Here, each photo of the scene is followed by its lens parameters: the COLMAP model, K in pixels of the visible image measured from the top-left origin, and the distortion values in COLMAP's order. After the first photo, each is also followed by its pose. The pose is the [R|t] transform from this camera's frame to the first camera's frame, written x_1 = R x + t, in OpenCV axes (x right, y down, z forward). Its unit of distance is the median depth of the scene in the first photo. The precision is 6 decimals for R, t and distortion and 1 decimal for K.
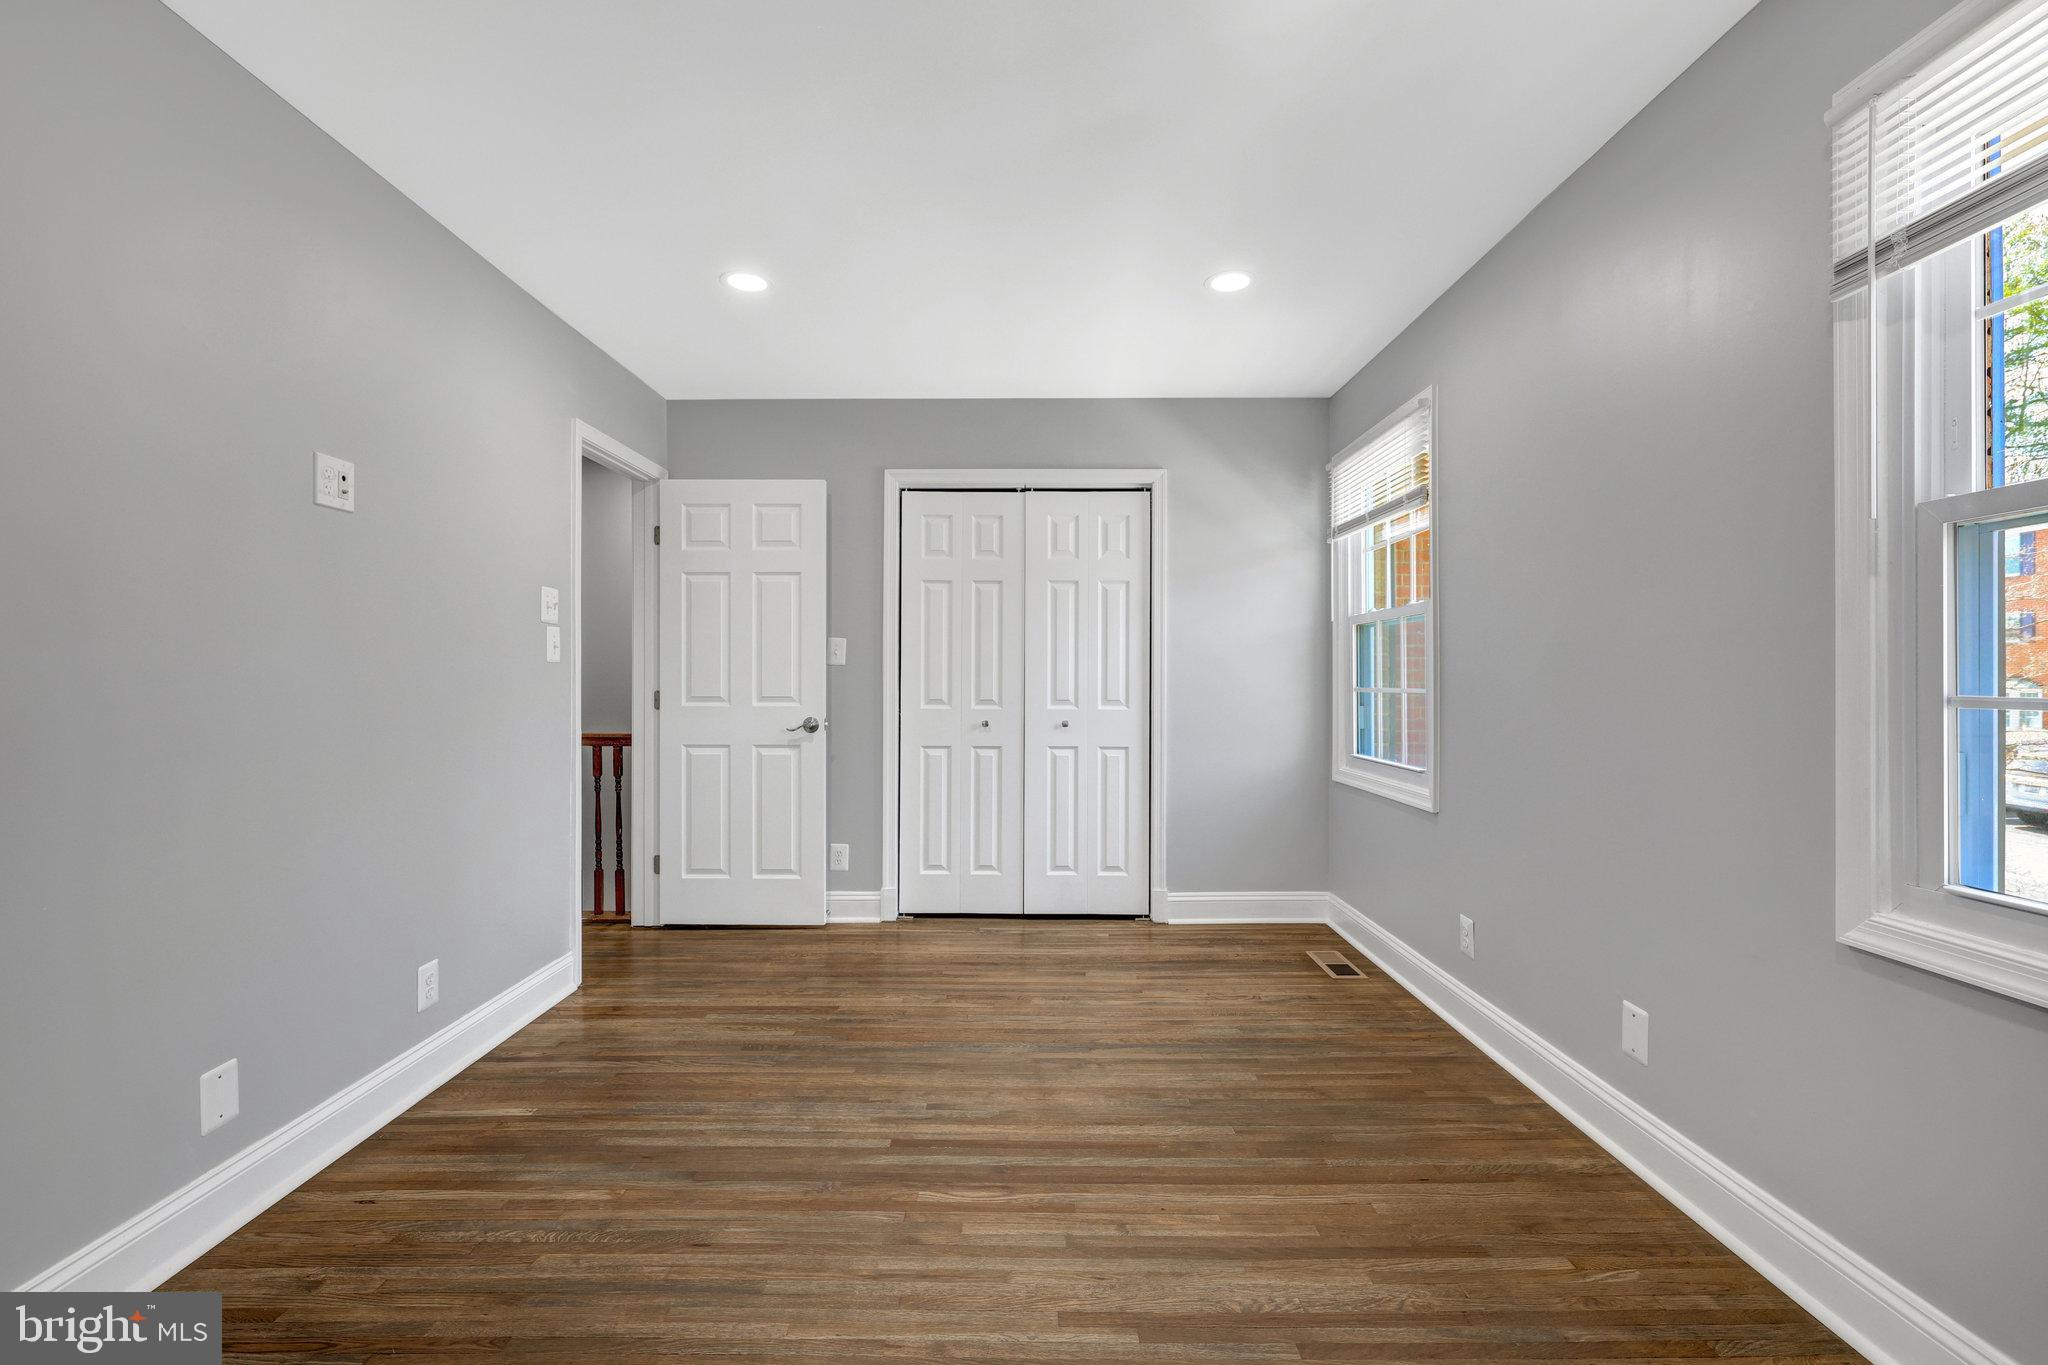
lens RADIAL K [[922.3, 0, 1021.9], [0, 922.3, 682.3], [0, 0, 1]] dist [-0.000339, 0.000037]
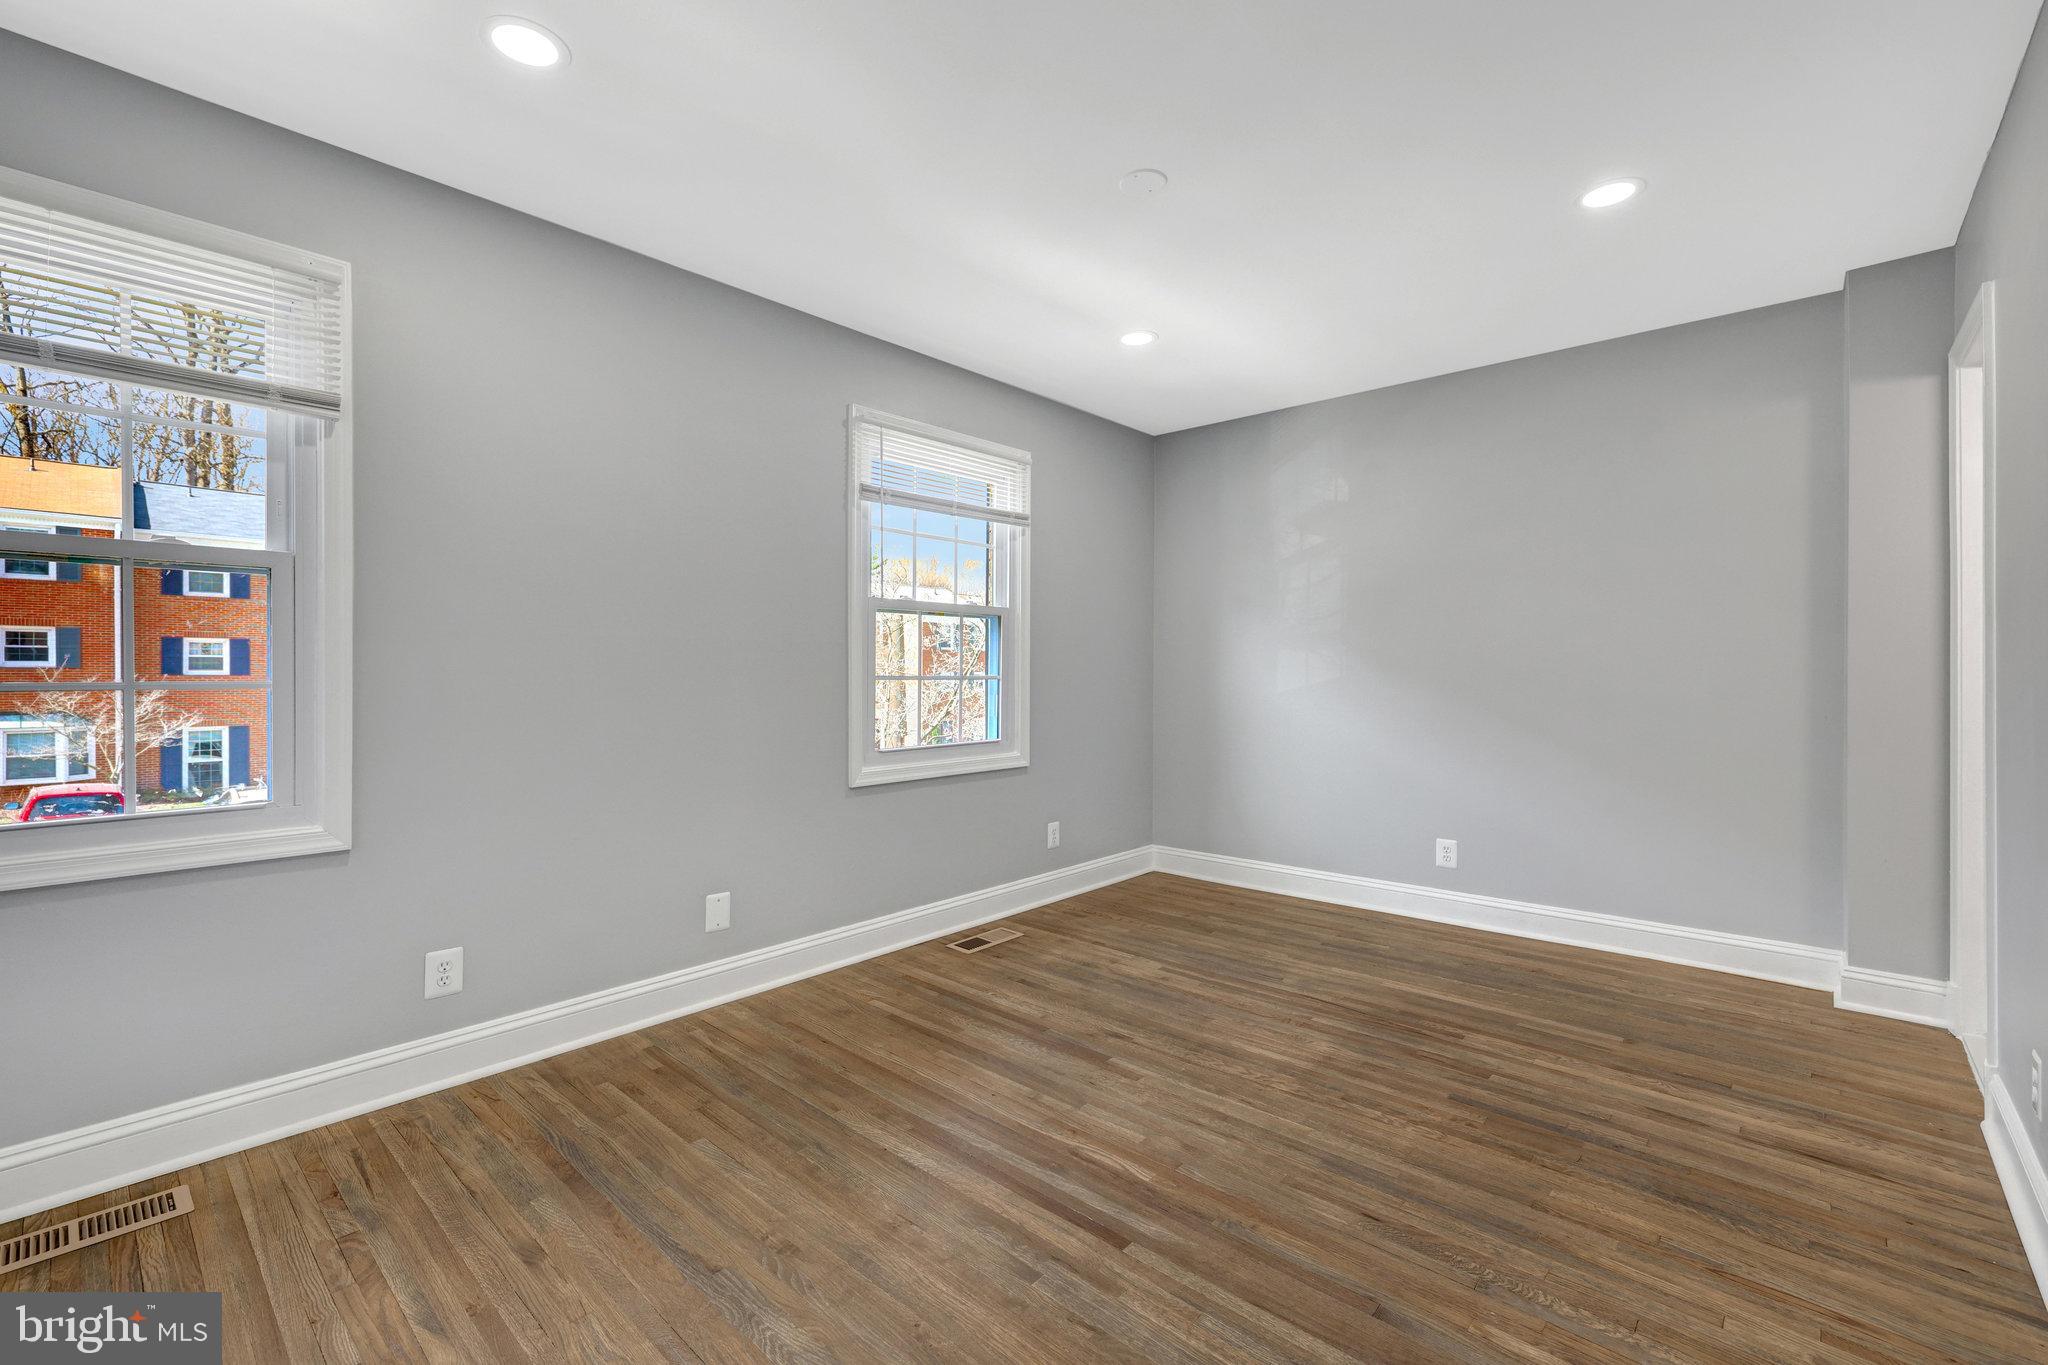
lens RADIAL K [[877.7, 0, 1020.1], [0, 877.7, 667.8], [0, 0, 1]] dist [-0.019768, -0.000170]
pose [[-0.746712, 0.006495, 0.665116, -0.607175], [0.005605, 0.999978, -0.003472, 0.002623], [-0.665124, 0.001136, -0.746732, 1.710716]]
